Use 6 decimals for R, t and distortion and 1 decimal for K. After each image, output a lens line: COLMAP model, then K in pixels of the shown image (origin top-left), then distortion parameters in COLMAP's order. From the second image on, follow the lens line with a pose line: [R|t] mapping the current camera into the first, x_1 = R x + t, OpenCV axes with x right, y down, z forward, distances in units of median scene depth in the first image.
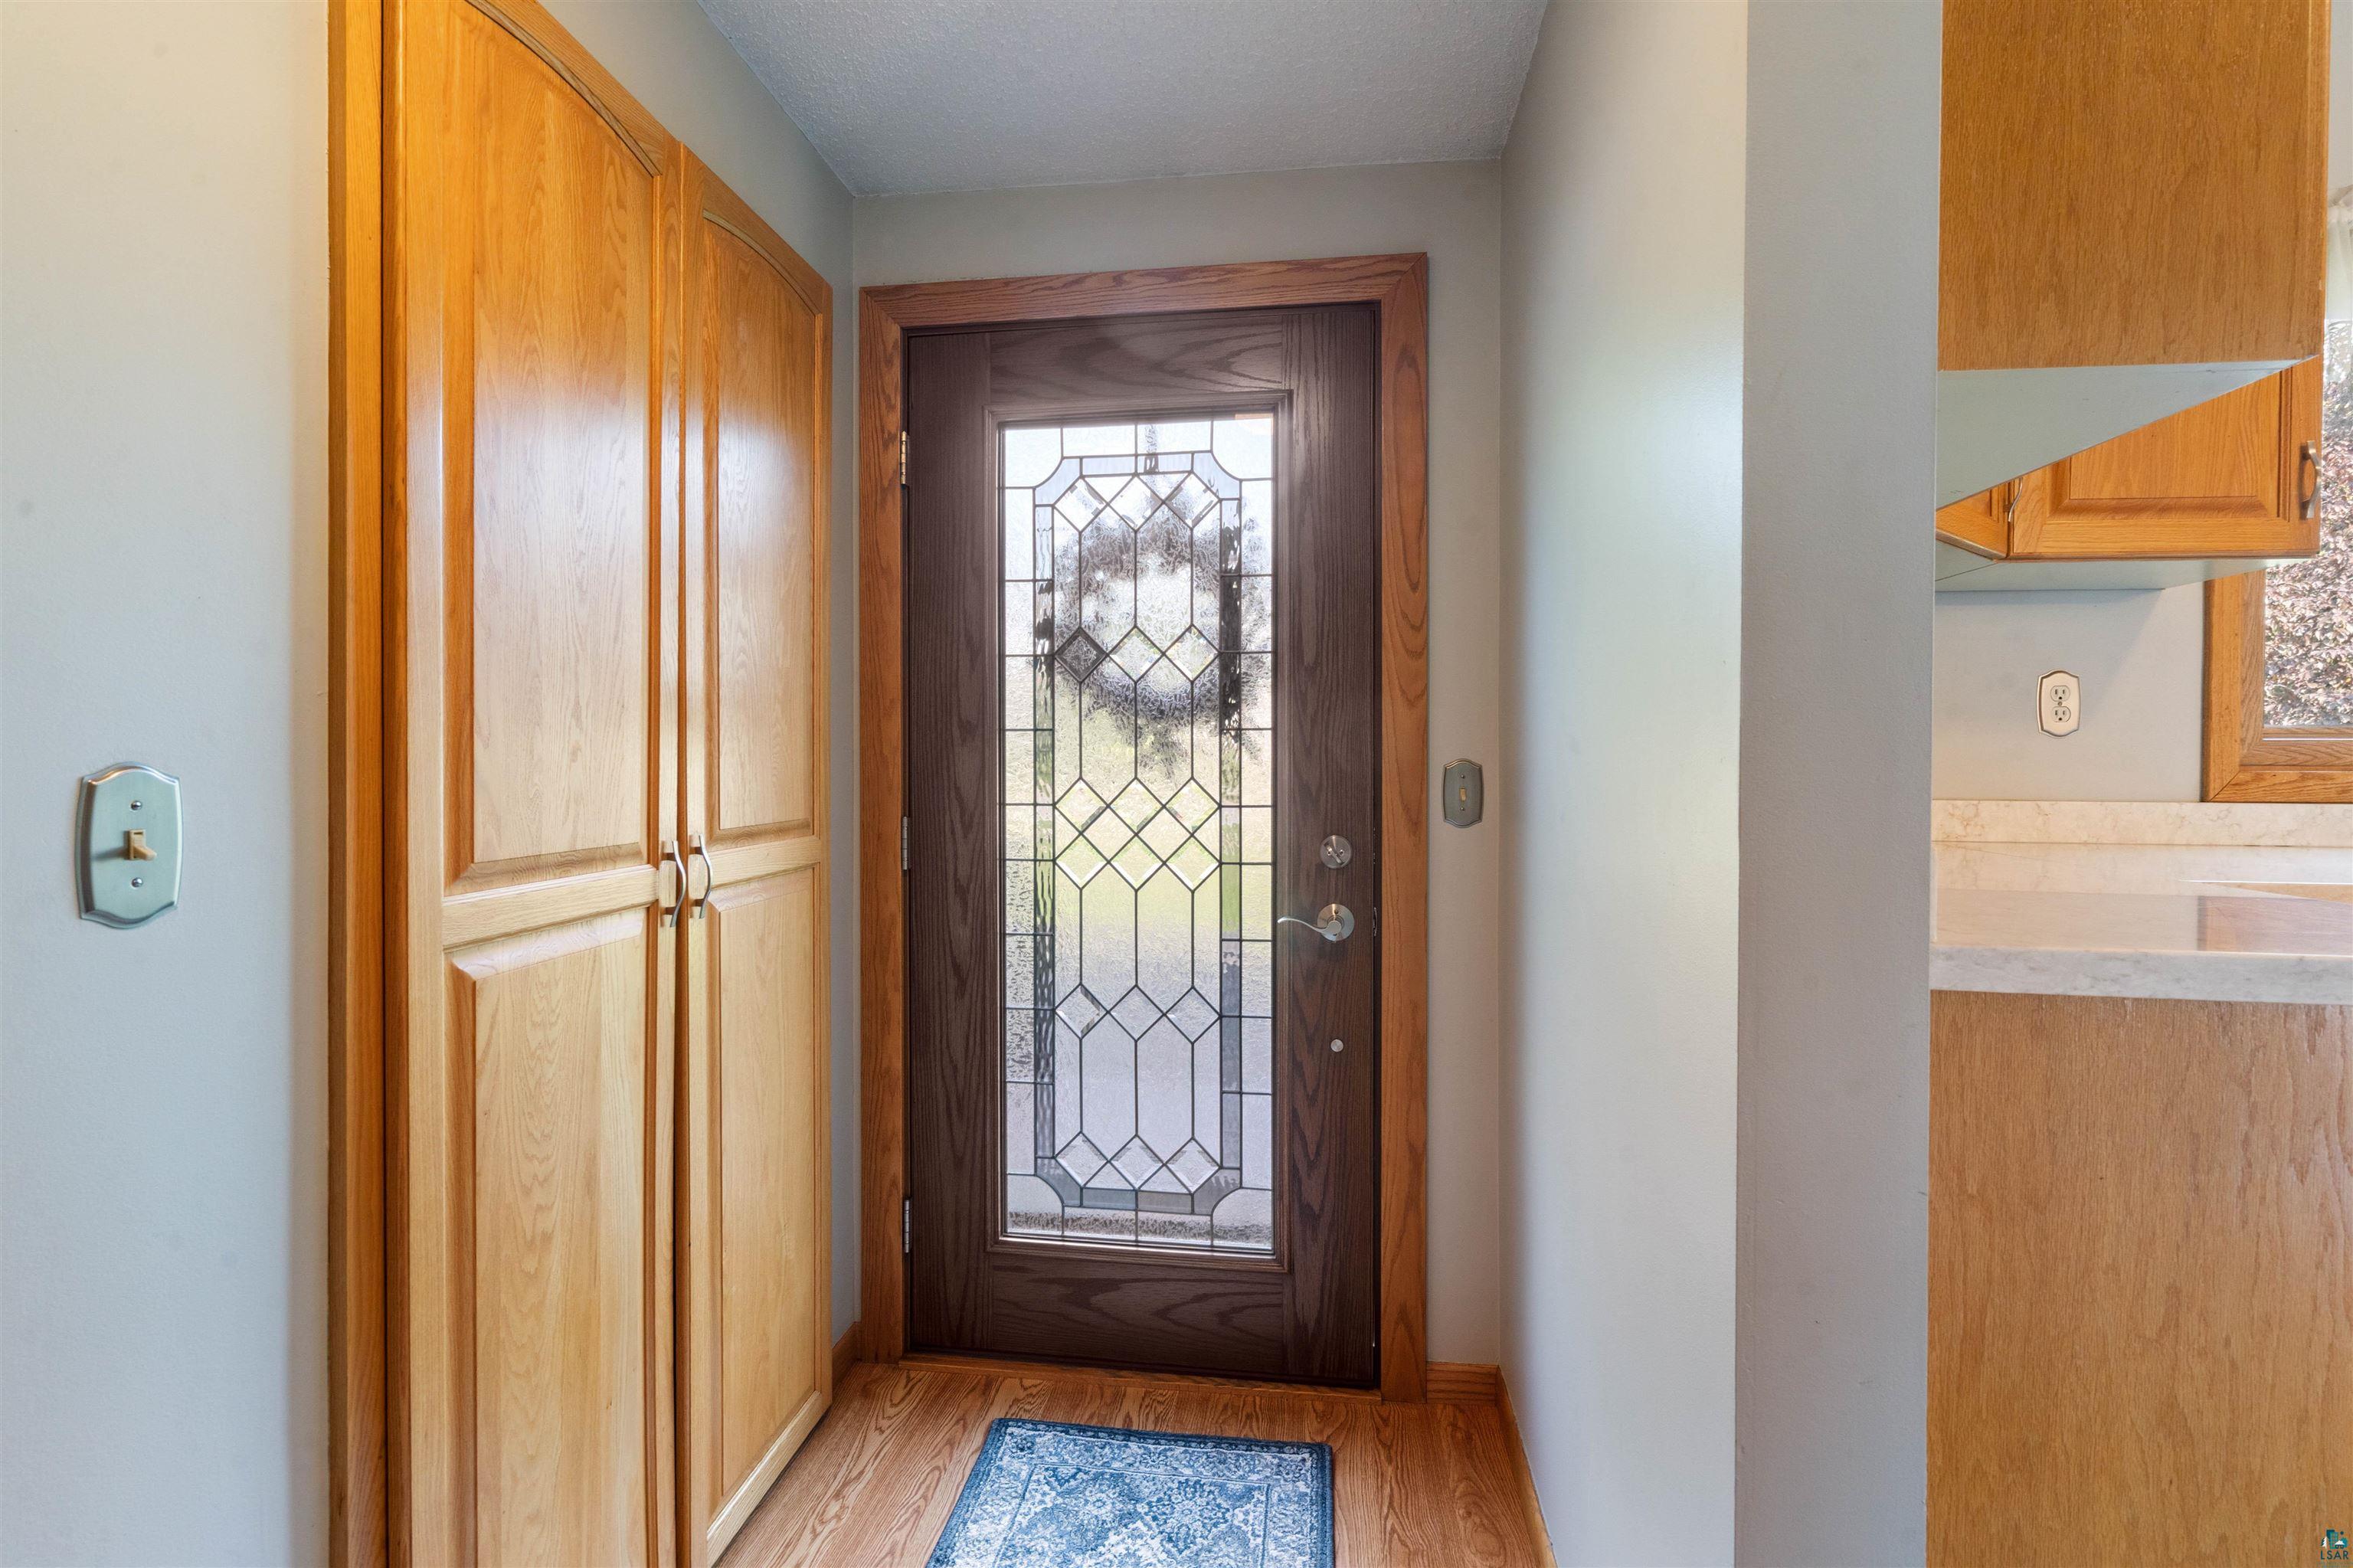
lens RADIAL K [[1075.8, 0, 1180.7], [0, 1075.8, 774.0], [0, 0, 1]] dist [-0.004716, 0.000652]
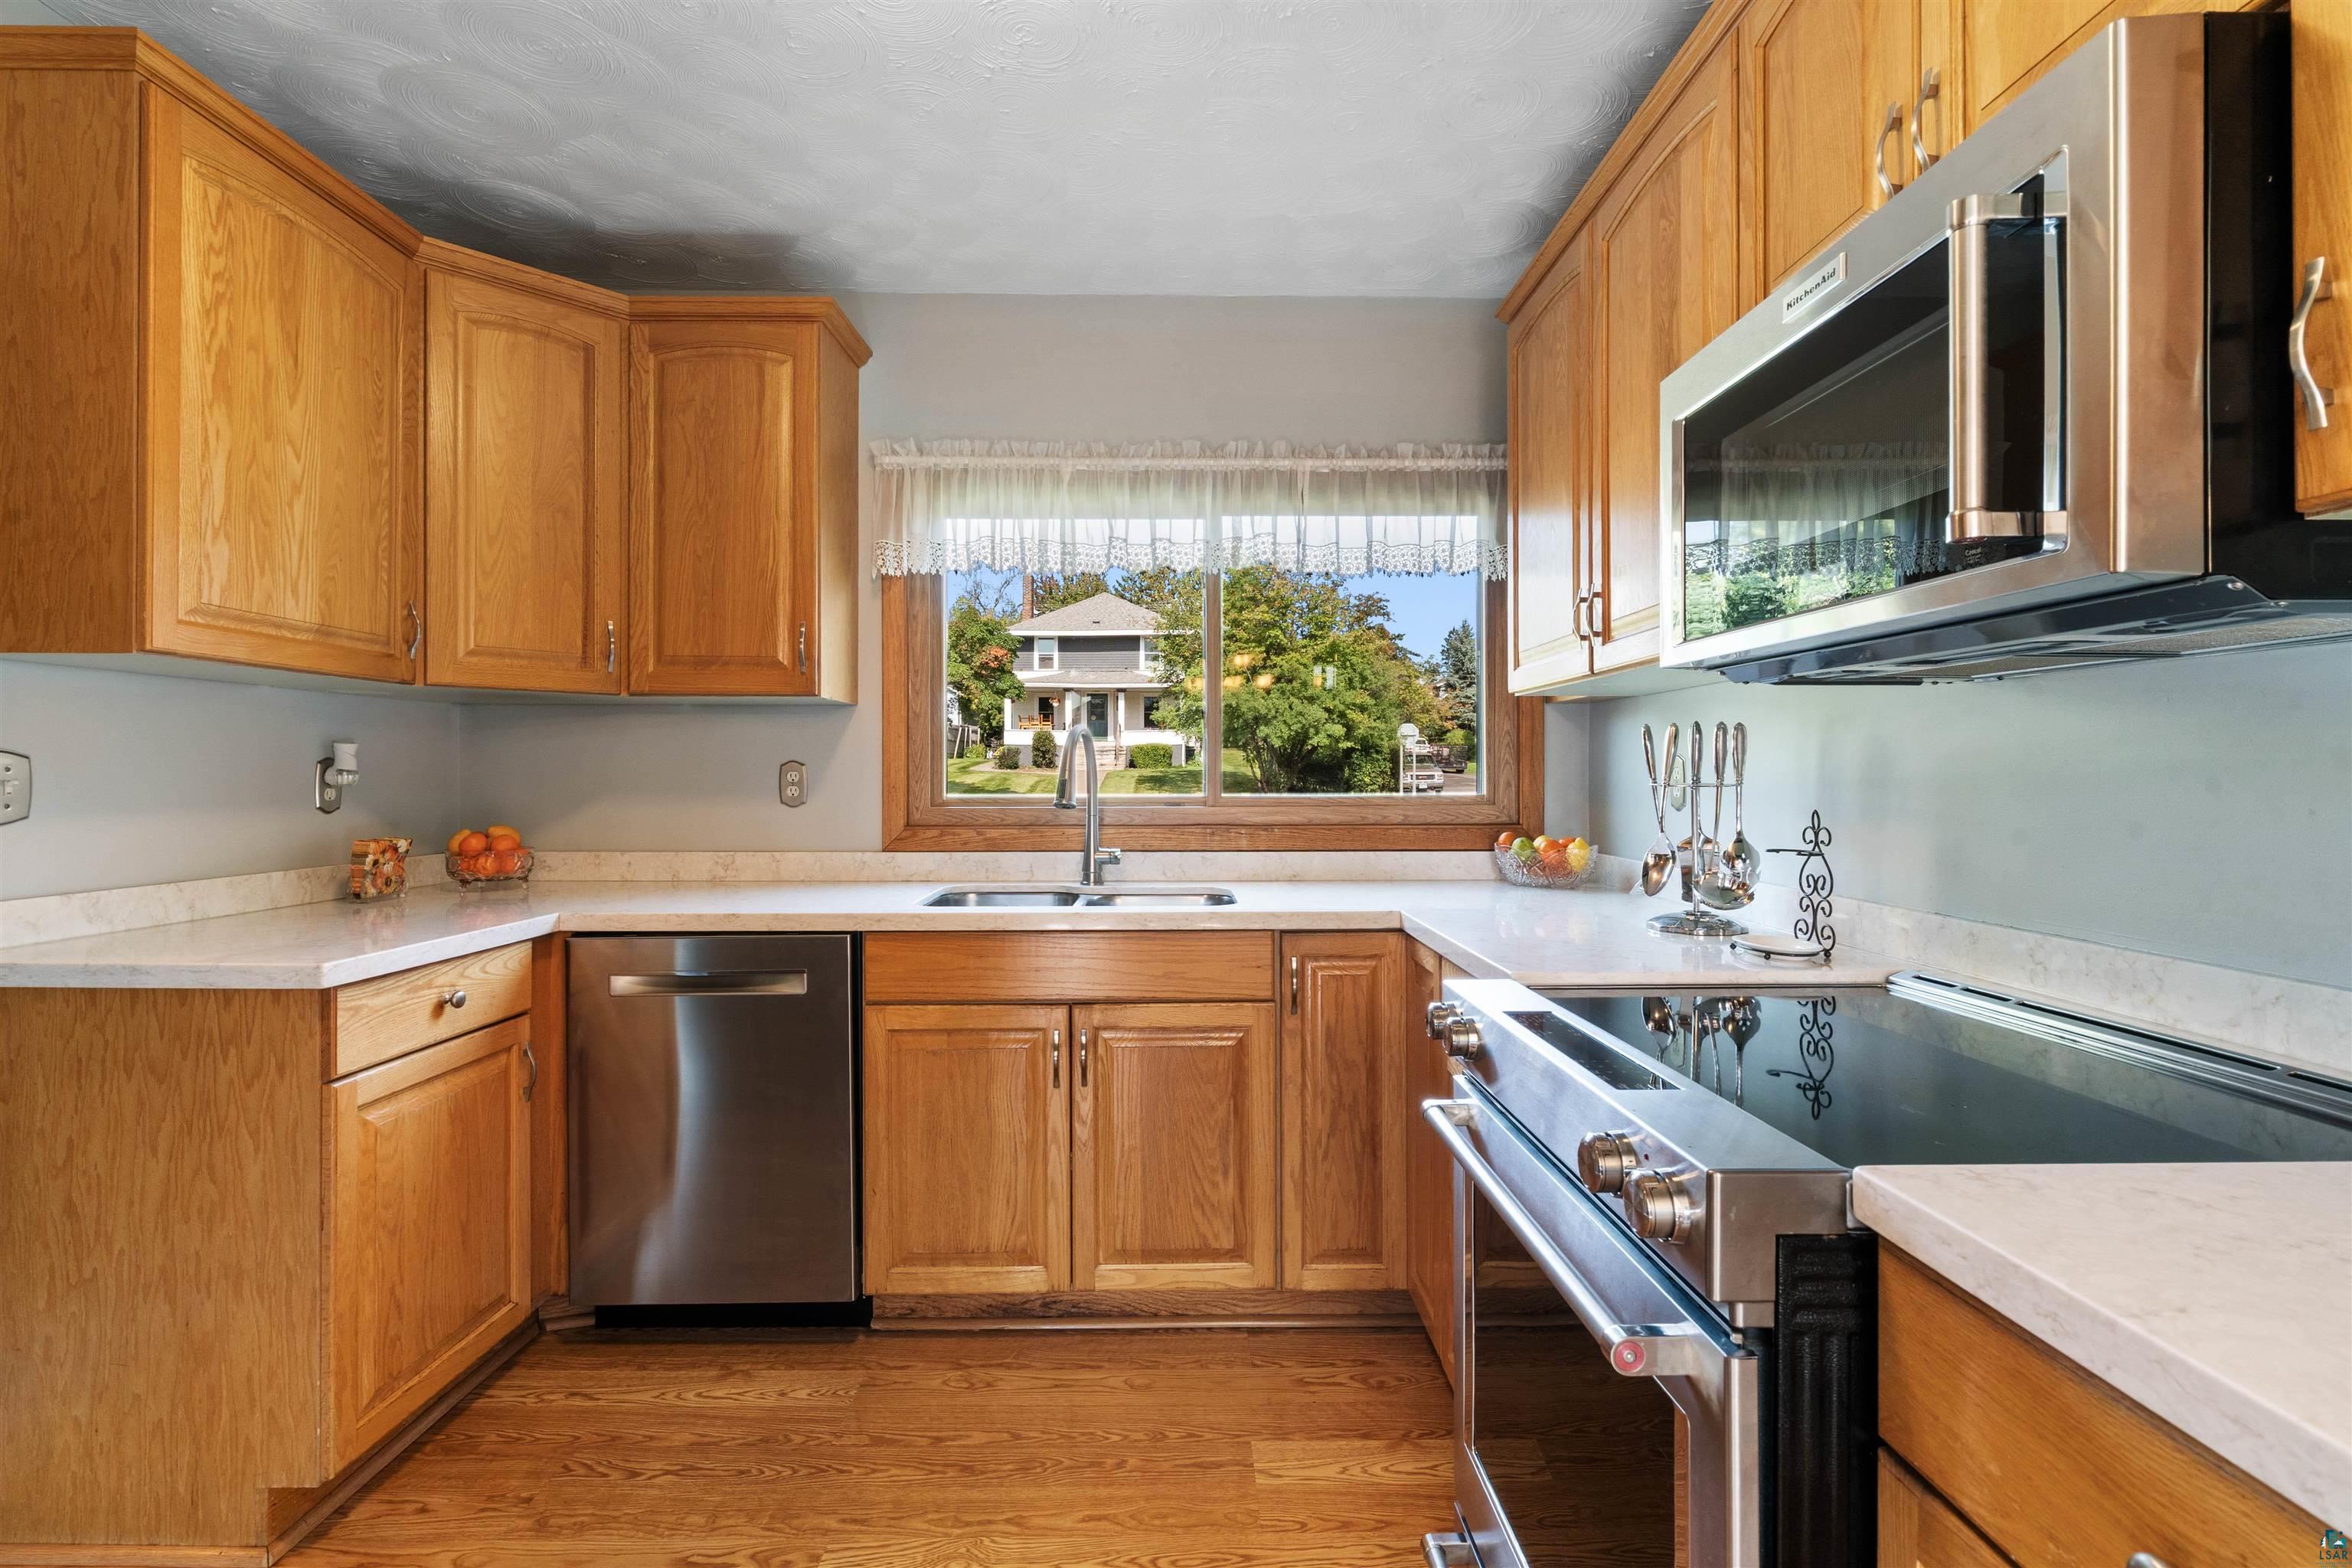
lens RADIAL K [[1075.3, 0, 1170.7], [0, 1075.3, 783.2], [0, 0, 1]] dist [-0.004716, 0.000652]
pose [[0.992355, -0.005846, 0.123277, 2.622636], [0.006266, 0.999976, -0.003017, -0.134229], [-0.123257, 0.003766, 0.992368, -1.121817]]
